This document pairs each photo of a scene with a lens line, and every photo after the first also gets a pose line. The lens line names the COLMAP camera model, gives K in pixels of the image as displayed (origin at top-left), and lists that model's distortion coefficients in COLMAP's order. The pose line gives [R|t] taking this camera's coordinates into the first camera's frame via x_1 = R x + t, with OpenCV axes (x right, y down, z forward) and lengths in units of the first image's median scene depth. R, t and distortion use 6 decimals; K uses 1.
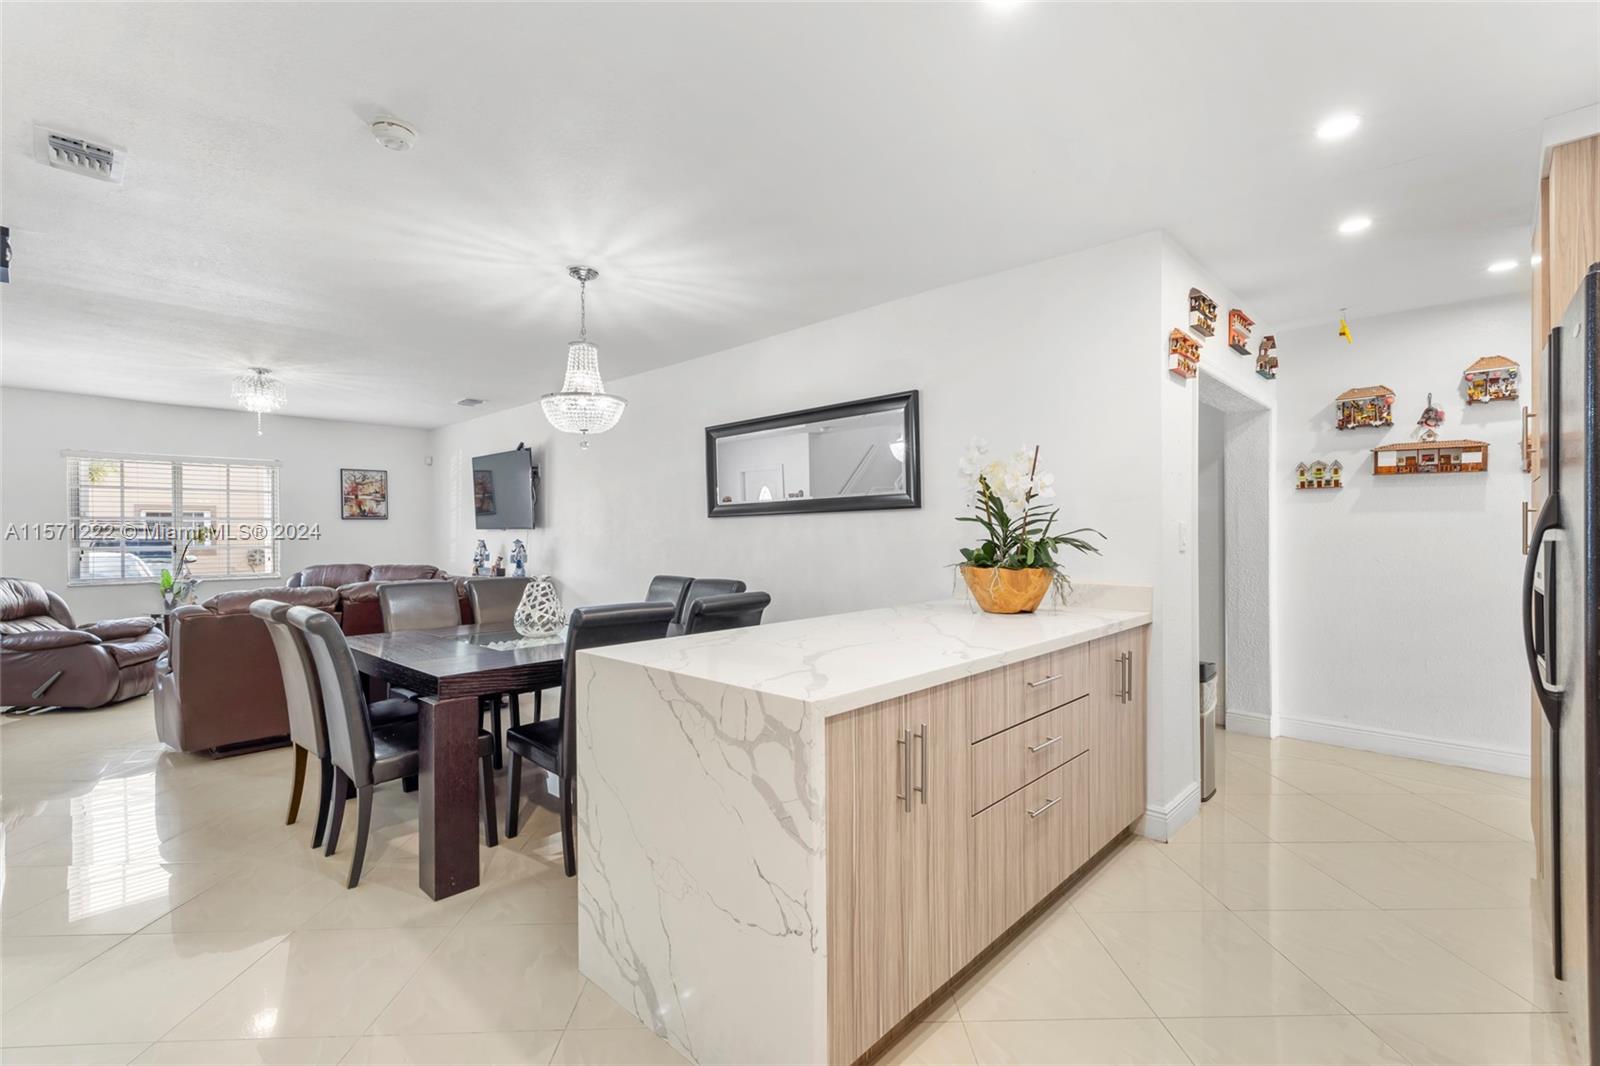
lens RADIAL K [[707.5, 0, 813.5], [0, 707.5, 530.4], [0, 0, 1]] dist [-0.003236, -0.000401]
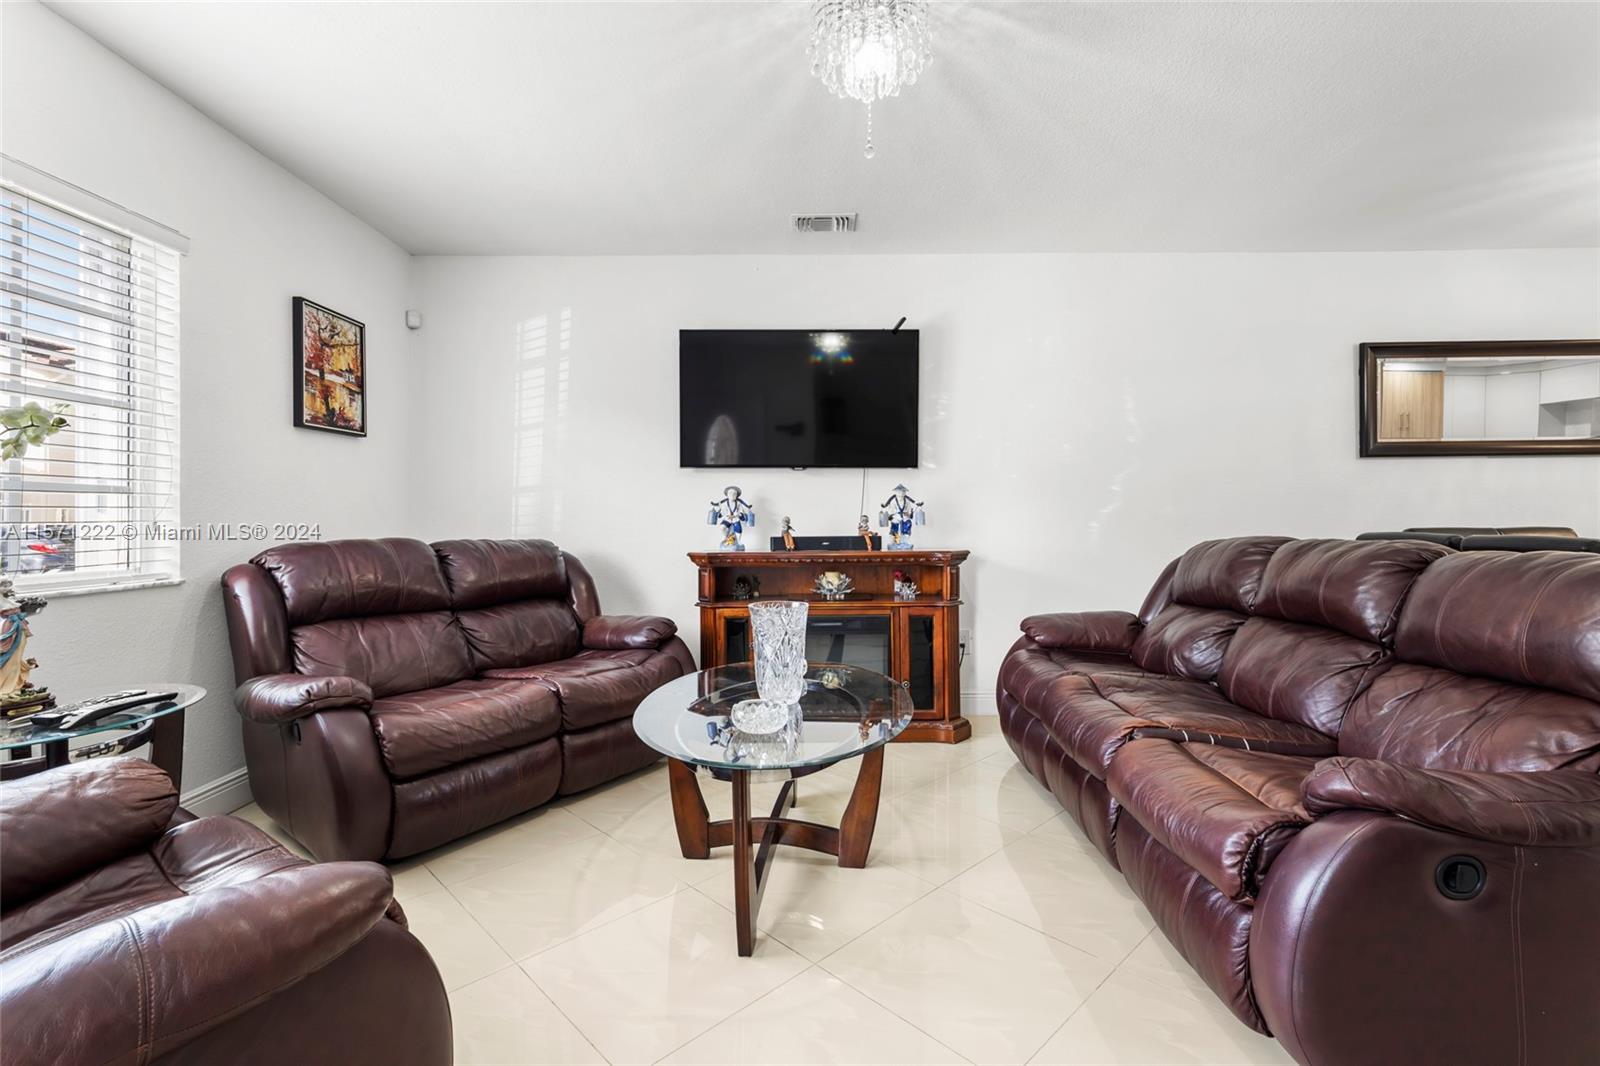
lens RADIAL K [[707.5, 0, 809.1], [0, 707.5, 522.1], [0, 0, 1]] dist [-0.003236, -0.000401]
pose [[0.740934, -0.000820, 0.671577, -1.151883], [-0.005017, 0.999965, 0.006757, 0.052777], [-0.671559, -0.008376, 0.740904, 0.832510]]
